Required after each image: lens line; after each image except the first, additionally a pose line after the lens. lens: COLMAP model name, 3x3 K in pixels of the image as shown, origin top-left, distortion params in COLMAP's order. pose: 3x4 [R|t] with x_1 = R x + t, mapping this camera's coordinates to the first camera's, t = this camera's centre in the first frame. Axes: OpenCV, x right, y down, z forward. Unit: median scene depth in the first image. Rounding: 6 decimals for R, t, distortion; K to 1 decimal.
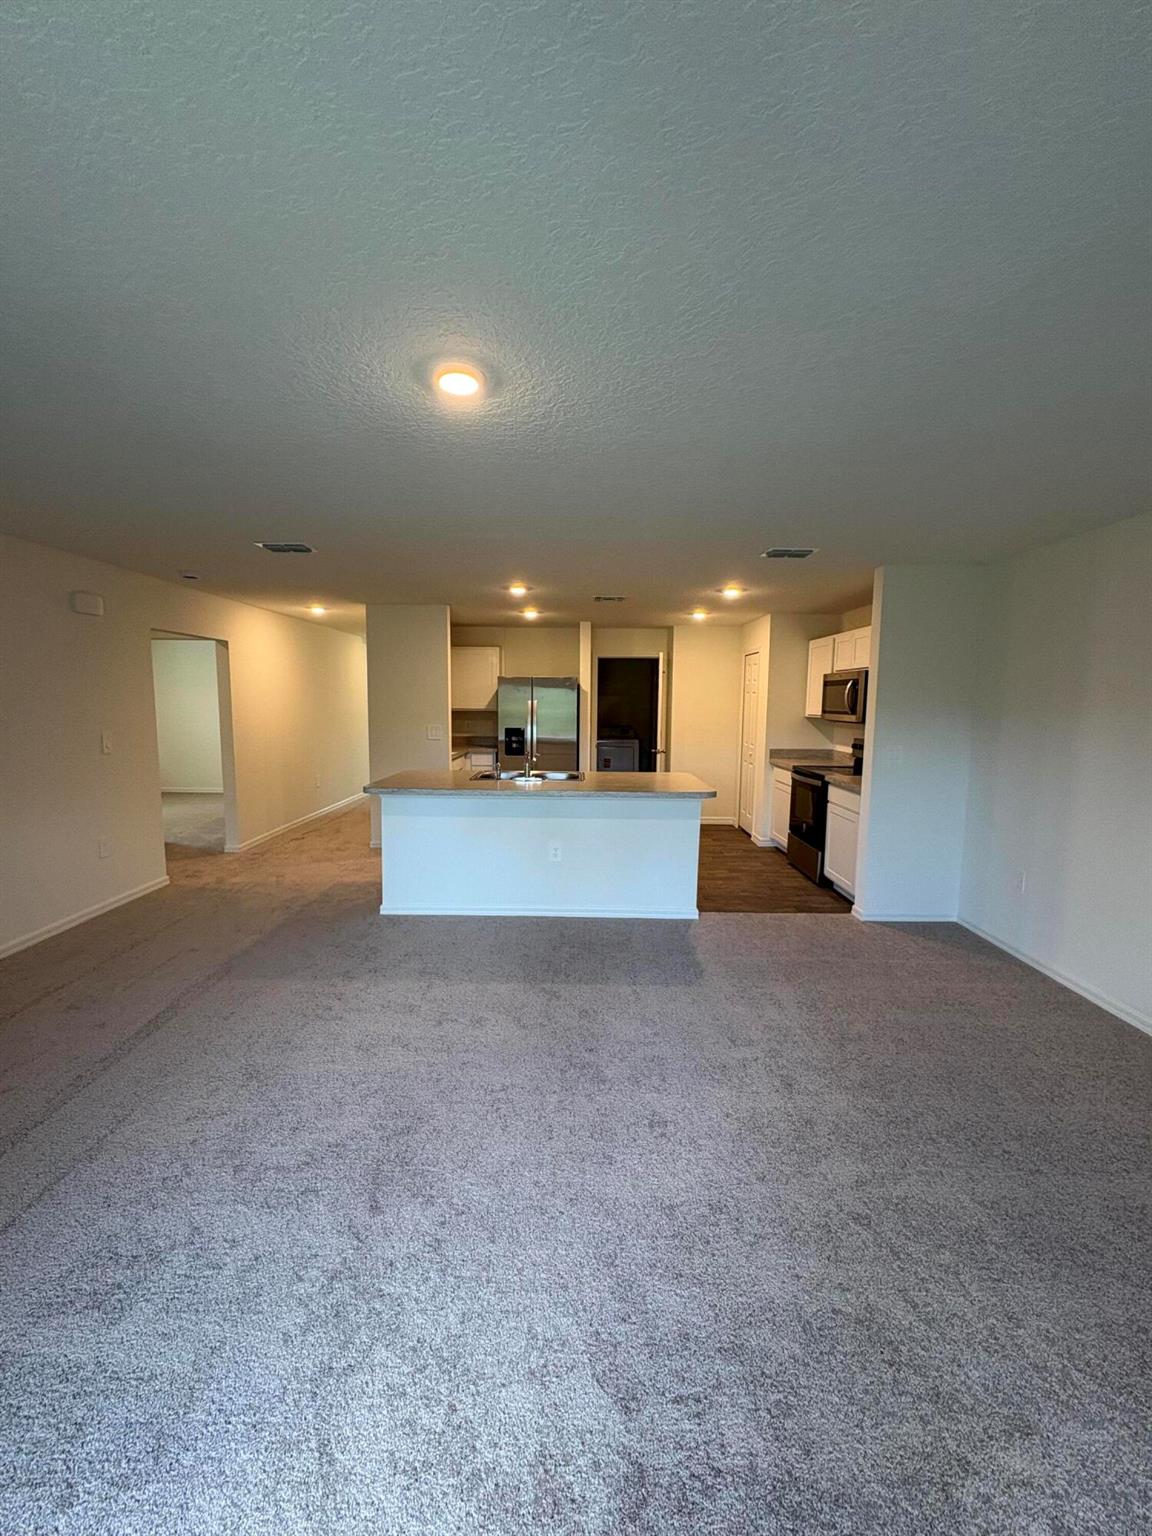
lens RADIAL K [[612.5, 0, 580.2], [0, 612.5, 766.3], [0, 0, 1]] dist [0.001051, 0.000210]
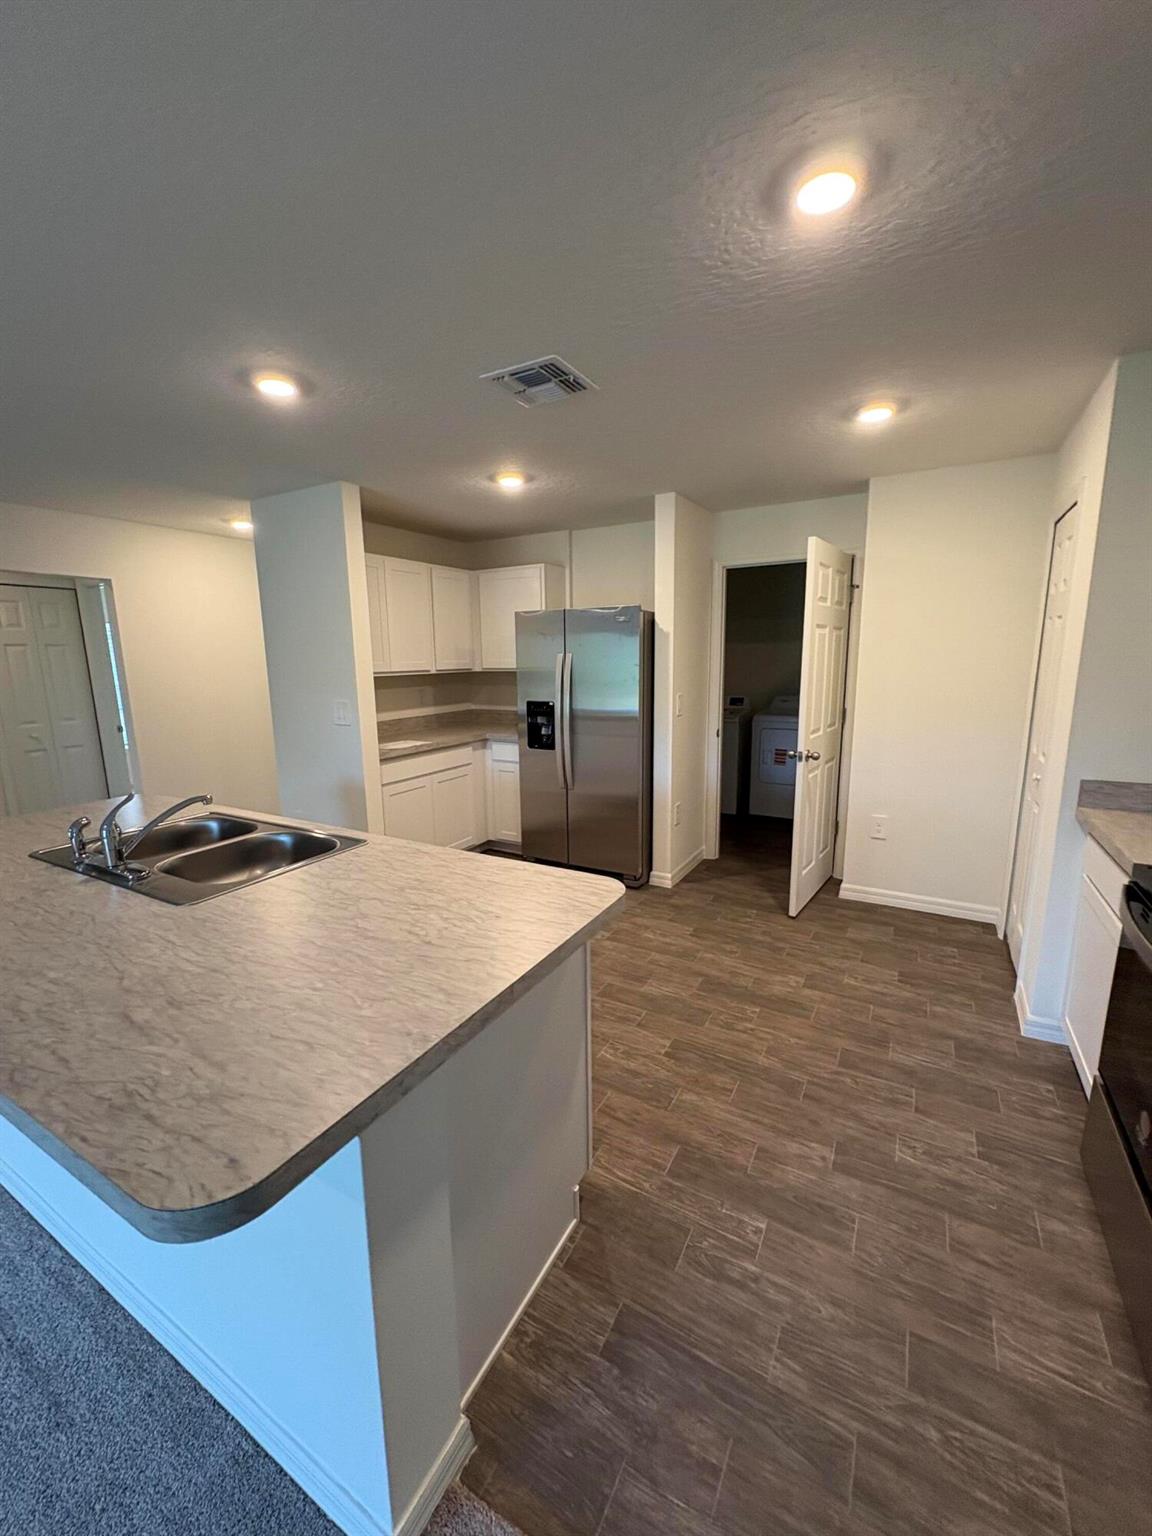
lens RADIAL K [[612.5, 0, 580.2], [0, 612.5, 766.3], [0, 0, 1]] dist [0.001051, 0.000210]
pose [[0.873923, 0.067331, -0.481379, 0.241932], [-0.031884, 0.996167, 0.081451, -0.057107], [0.485018, -0.055834, 0.872720, 0.589851]]
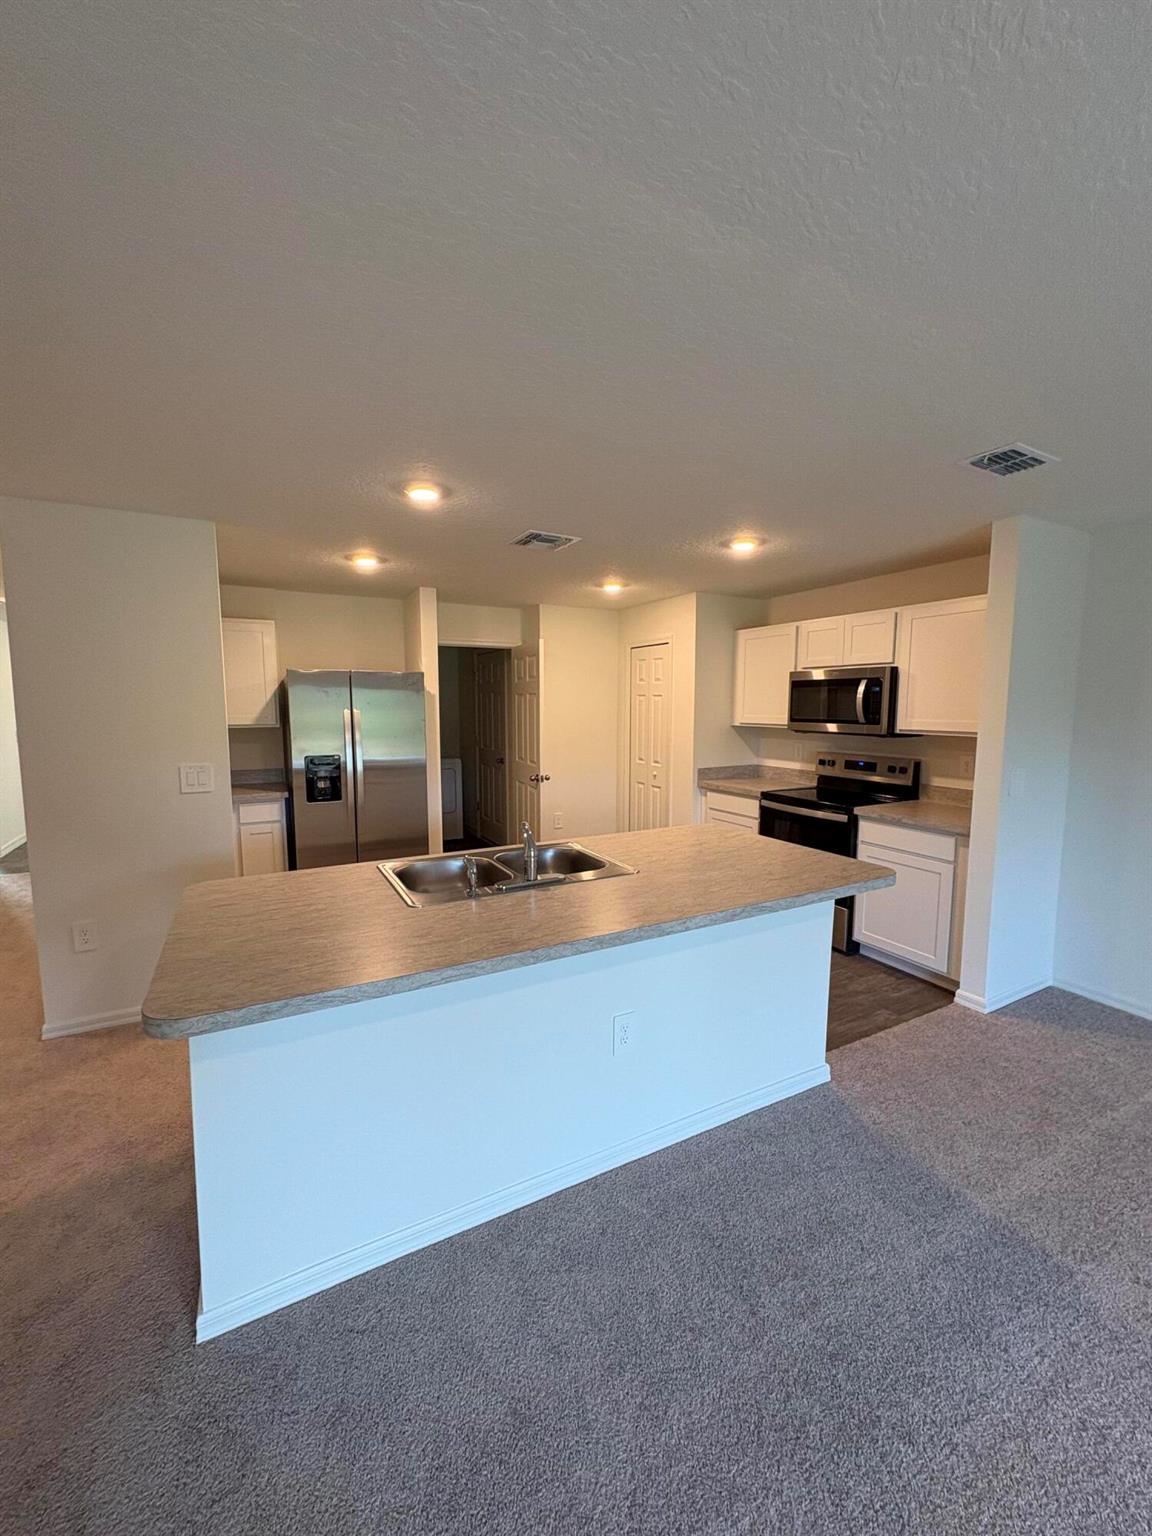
lens RADIAL K [[612.5, 0, 580.2], [0, 612.5, 766.3], [0, 0, 1]] dist [0.001051, 0.000210]
pose [[0.880278, -0.057205, 0.470997, -0.194369], [0.058392, 0.998220, 0.012106, -0.051379], [-0.470851, 0.016846, 0.882052, 0.408301]]
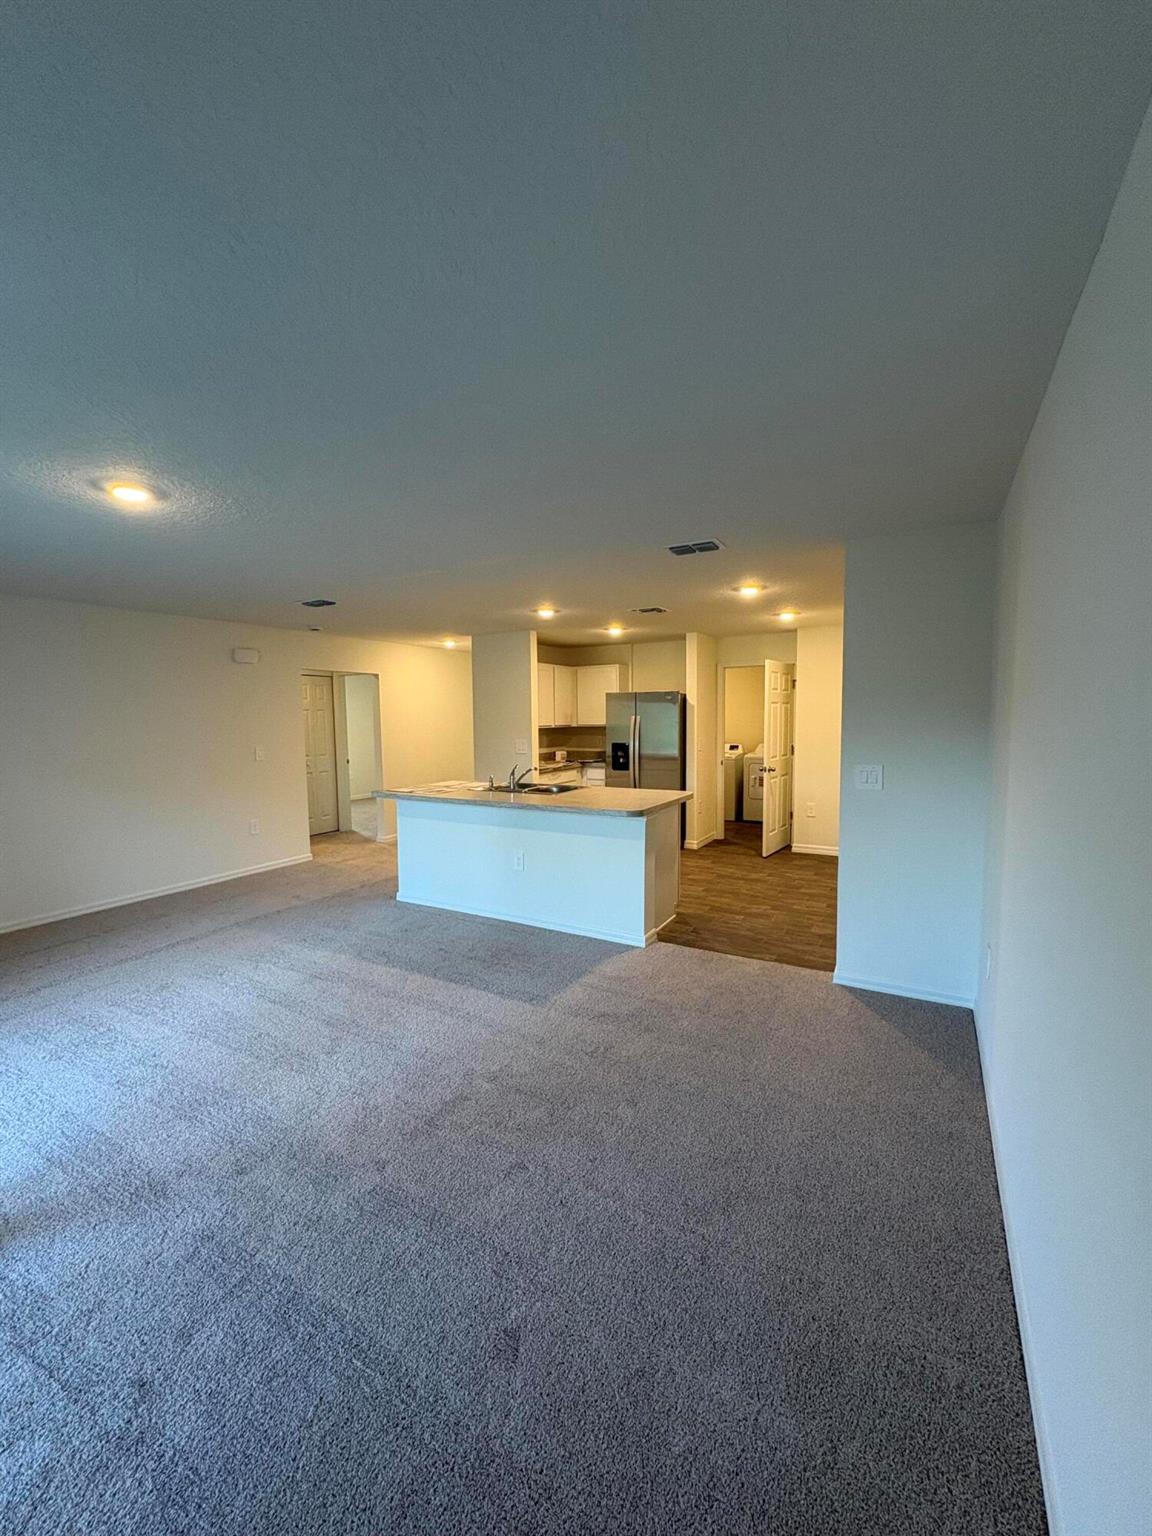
lens RADIAL K [[622.4, 0, 581.0], [0, 622.4, 770.8], [0, 0, 1]] dist [0.000738, 0.000112]
pose [[0.874282, 0.024976, -0.484775, 0.390694], [-0.032264, 0.999457, -0.006695, -0.008648], [0.484344, 0.021494, 0.874614, 0.077126]]
